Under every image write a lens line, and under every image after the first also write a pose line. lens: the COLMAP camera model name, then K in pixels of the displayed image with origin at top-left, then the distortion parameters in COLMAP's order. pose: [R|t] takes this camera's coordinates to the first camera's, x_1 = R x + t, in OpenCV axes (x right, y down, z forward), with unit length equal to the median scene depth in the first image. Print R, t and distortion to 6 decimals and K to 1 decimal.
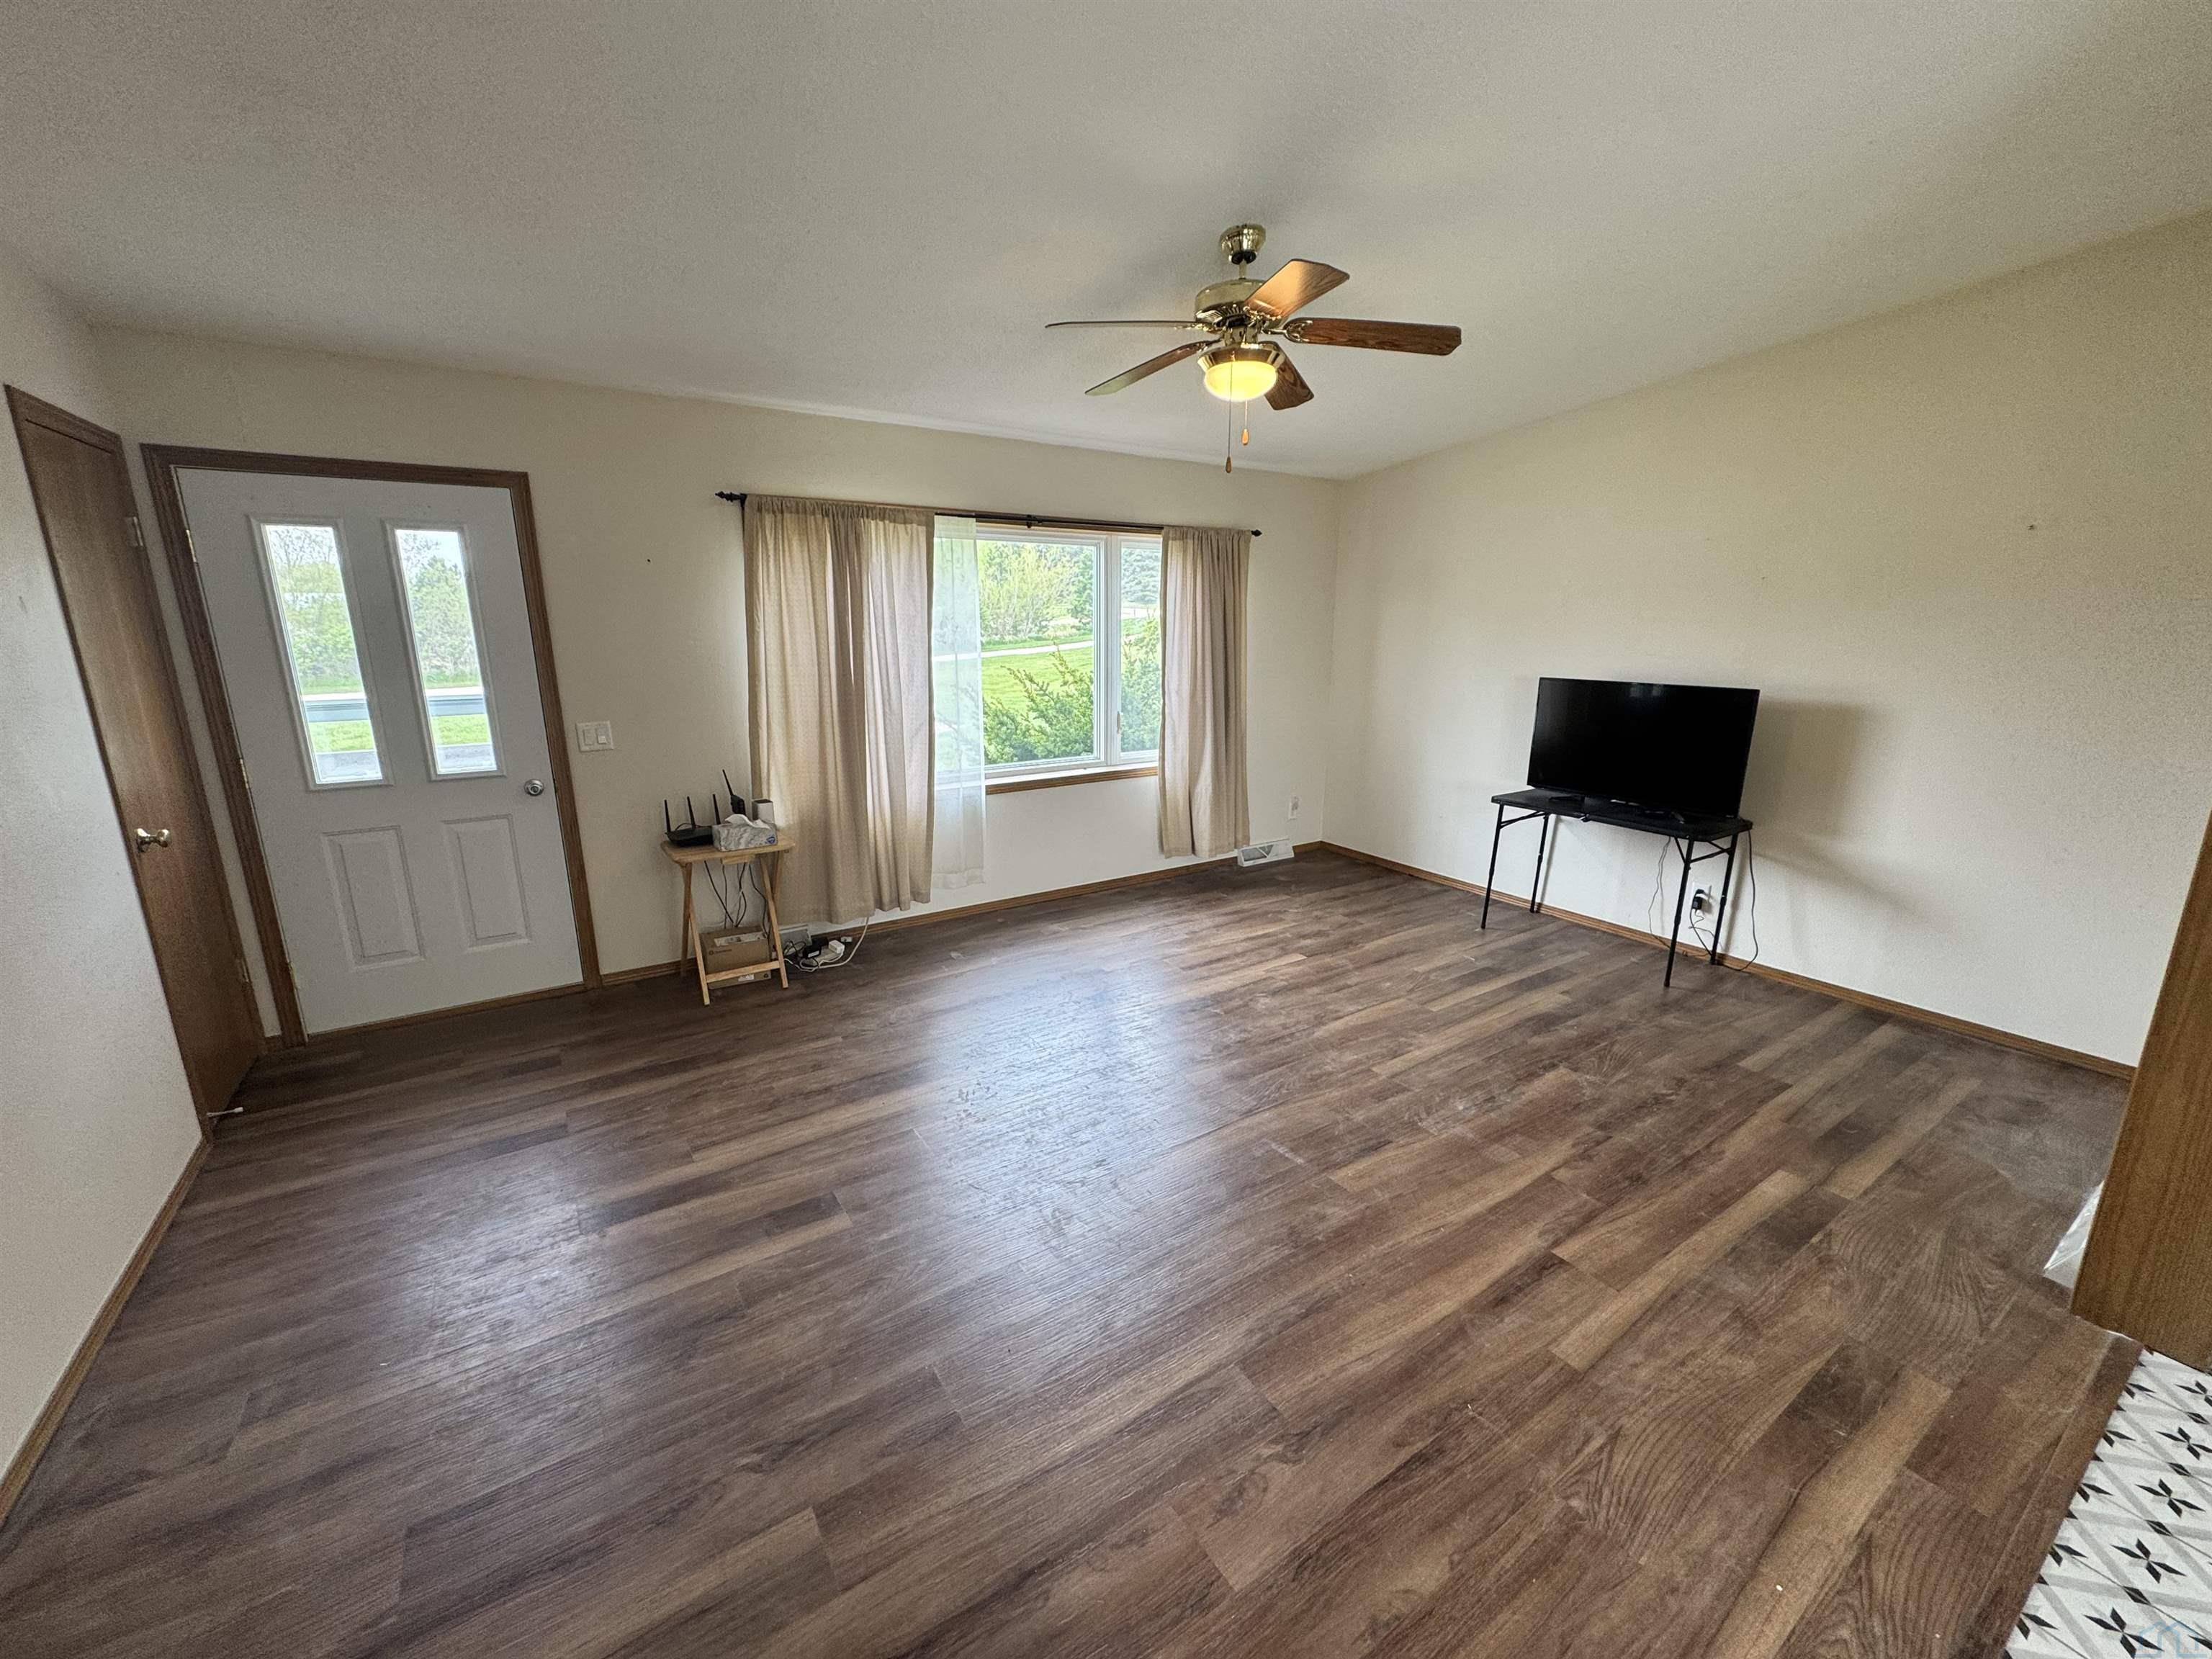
lens RADIAL K [[875.4, 0, 1108.0], [0, 875.4, 824.5], [0, 0, 1]] dist [-0.002294, -0.000095]
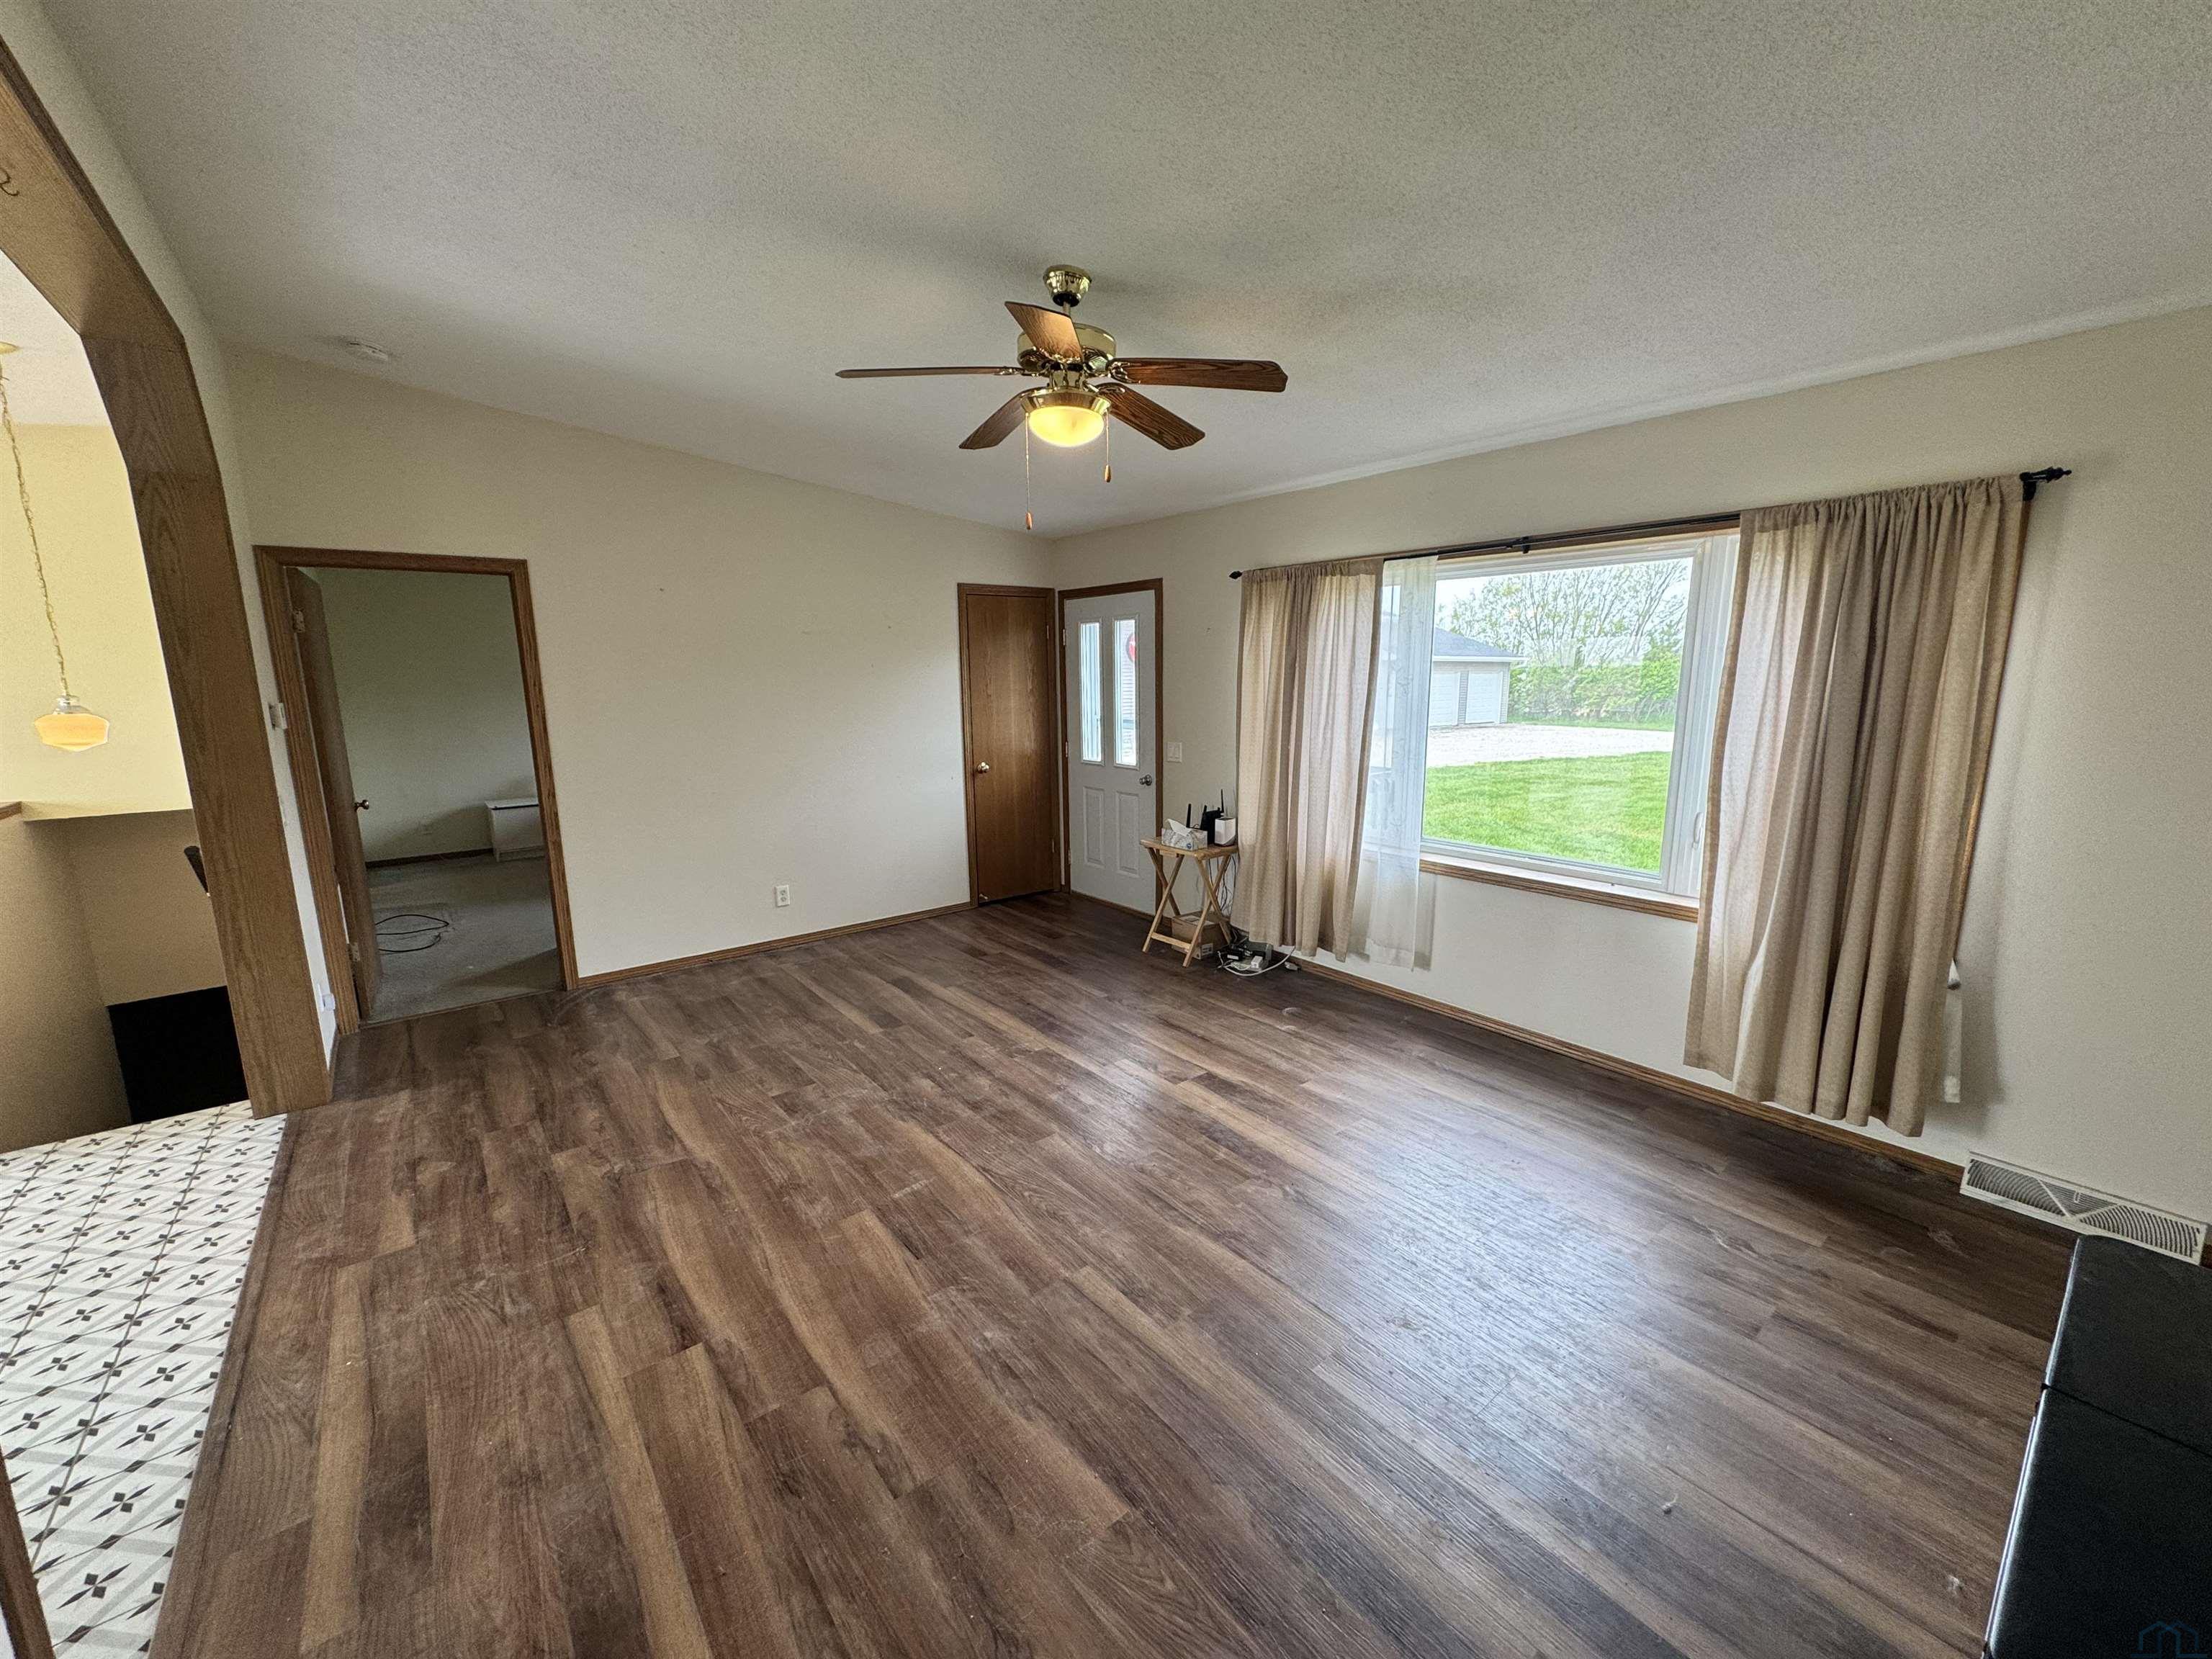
lens RADIAL K [[875.4, 0, 1108.0], [0, 875.4, 824.5], [0, 0, 1]] dist [-0.002294, -0.000095]
pose [[0.095331, 0.171903, -0.980490, 1.108762], [-0.218928, 0.964481, 0.147810, -0.229415], [0.971073, 0.200566, 0.129579, 0.960346]]
